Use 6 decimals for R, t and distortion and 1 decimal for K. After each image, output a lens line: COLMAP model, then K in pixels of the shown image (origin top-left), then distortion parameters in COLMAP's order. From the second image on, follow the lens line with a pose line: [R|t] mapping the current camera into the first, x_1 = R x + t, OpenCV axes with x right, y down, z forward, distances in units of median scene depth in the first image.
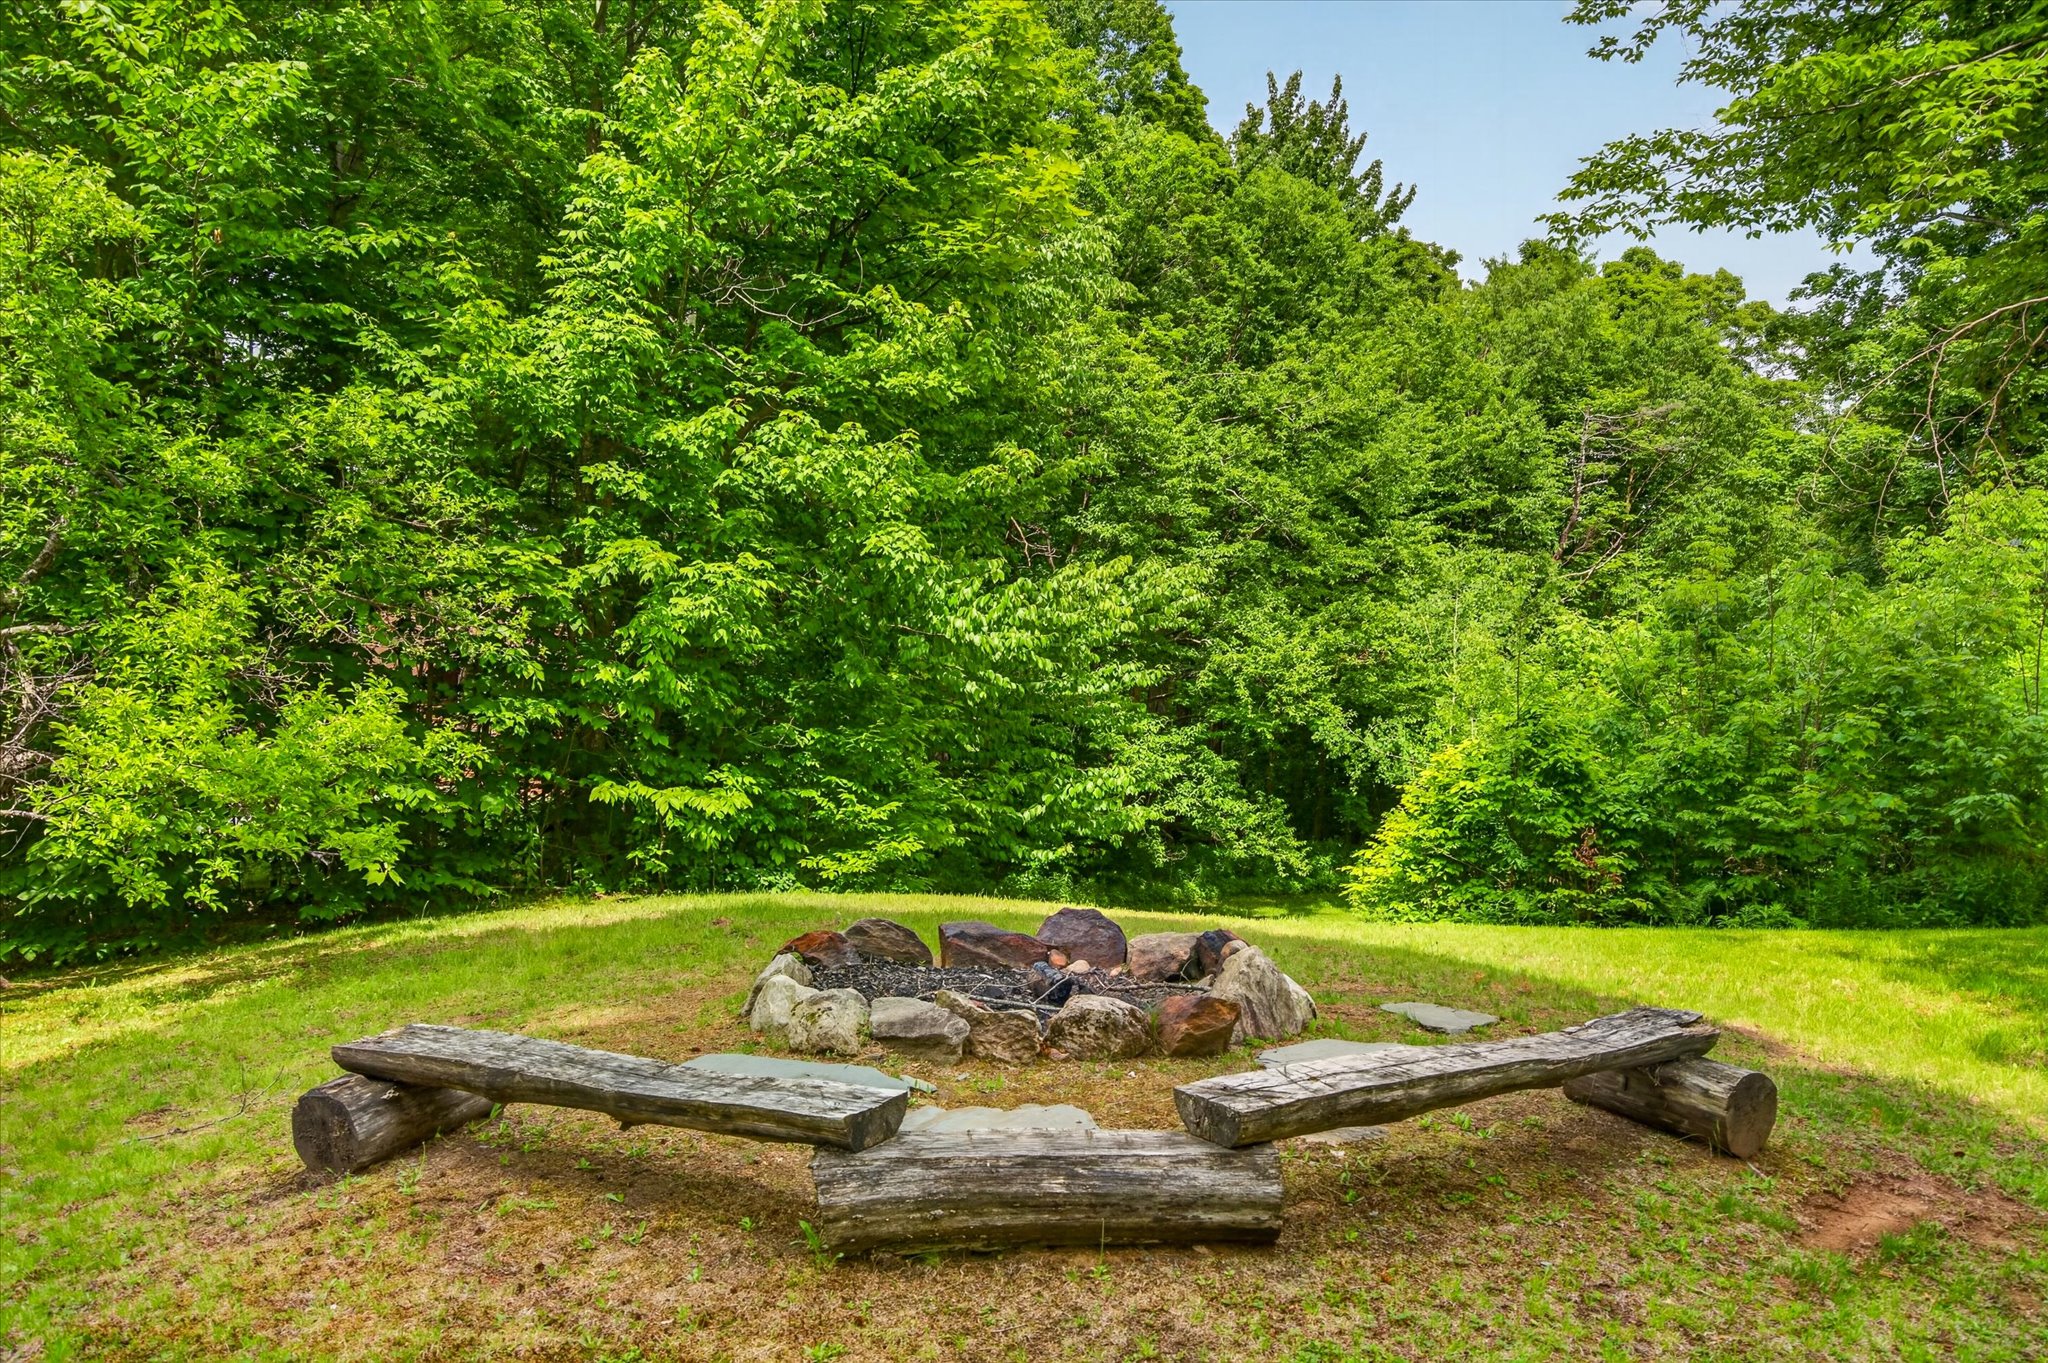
lens RADIAL K [[1581.5, 0, 1039.6], [0, 1581.5, 628.4], [0, 0, 1]] dist [-0.006864, 0.007316]
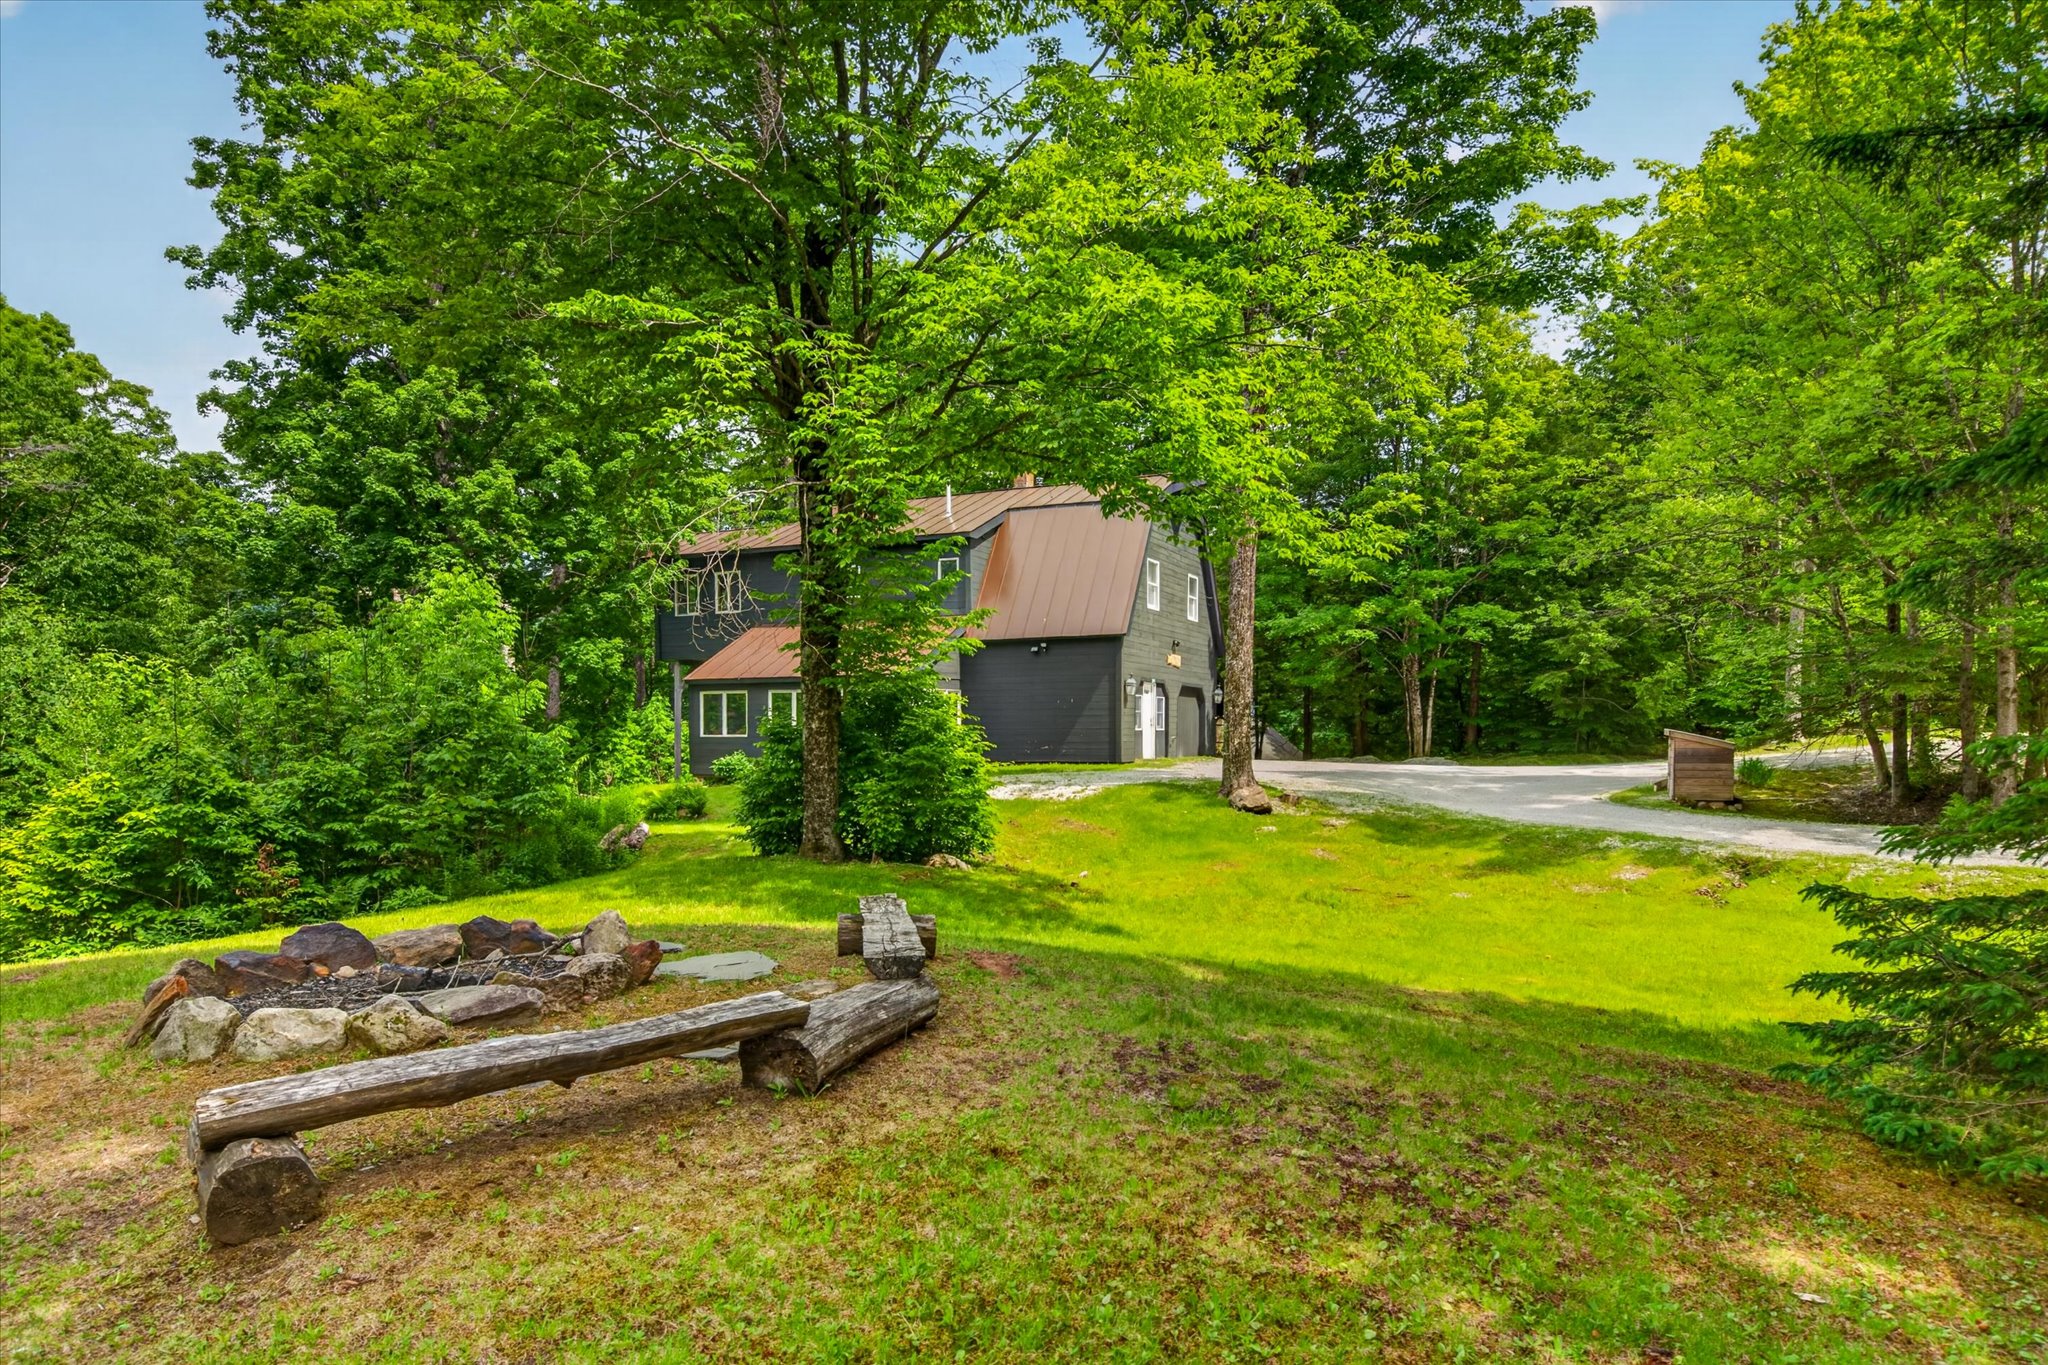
lens RADIAL K [[1581.5, 0, 1024.7], [0, 1581.5, 690.6], [0, 0, 1]] dist [-0.006864, 0.007316]
pose [[0.307773, 0.007791, 0.951428, -0.563776], [-0.029142, 0.999575, 0.001241, -0.002601], [-0.951014, -0.028108, 0.307869, 0.118747]]
